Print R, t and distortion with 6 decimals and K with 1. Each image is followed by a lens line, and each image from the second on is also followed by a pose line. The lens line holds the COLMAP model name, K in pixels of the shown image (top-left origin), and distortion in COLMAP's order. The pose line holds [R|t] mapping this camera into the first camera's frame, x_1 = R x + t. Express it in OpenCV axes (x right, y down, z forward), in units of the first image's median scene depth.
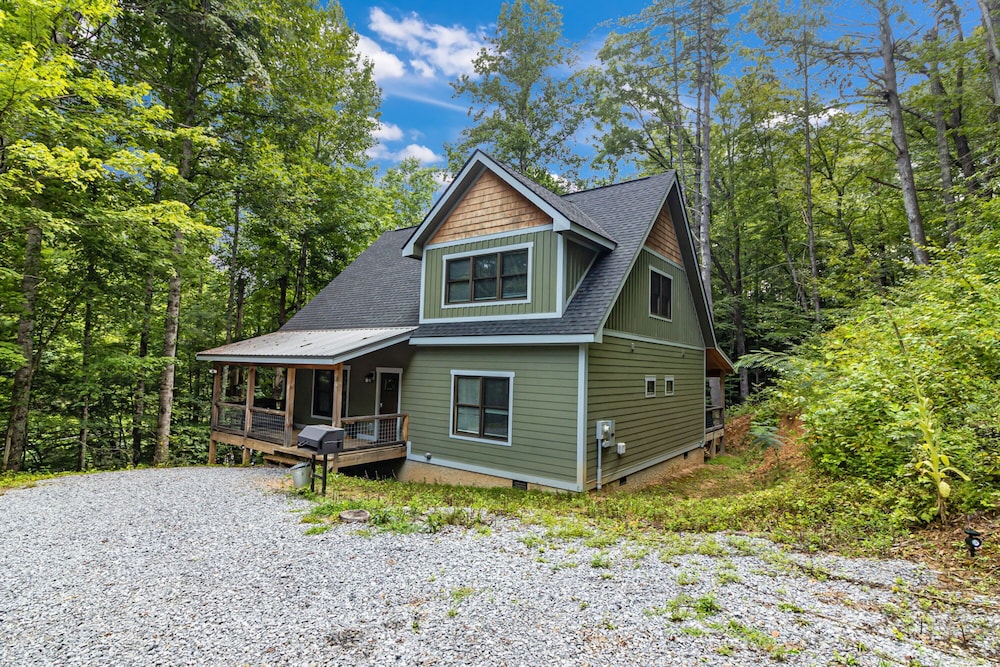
lens RADIAL K [[475.7, 0, 500.0], [0, 475.7, 333.5], [0, 0, 1]] dist [-0.000242, 0.000377]
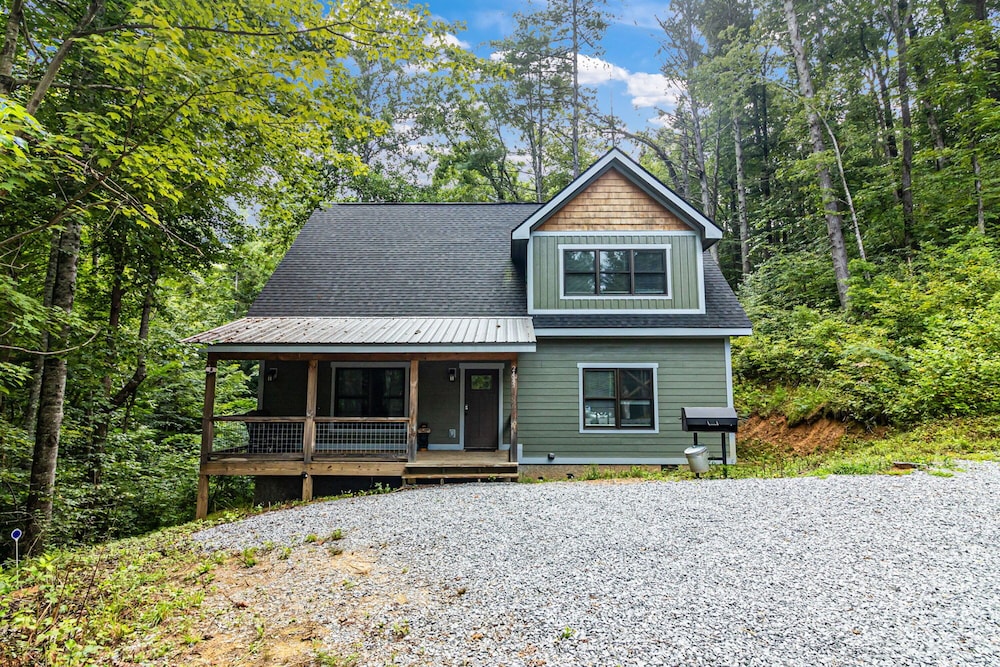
lens RADIAL K [[475.7, 0, 500.0], [0, 475.7, 333.5], [0, 0, 1]] dist [-0.000242, 0.000377]
pose [[0.825796, 0.040868, 0.562486, -0.811621], [-0.019973, 0.998865, -0.043251, 0.064167], [-0.563615, 0.024482, 0.825675, 0.301782]]
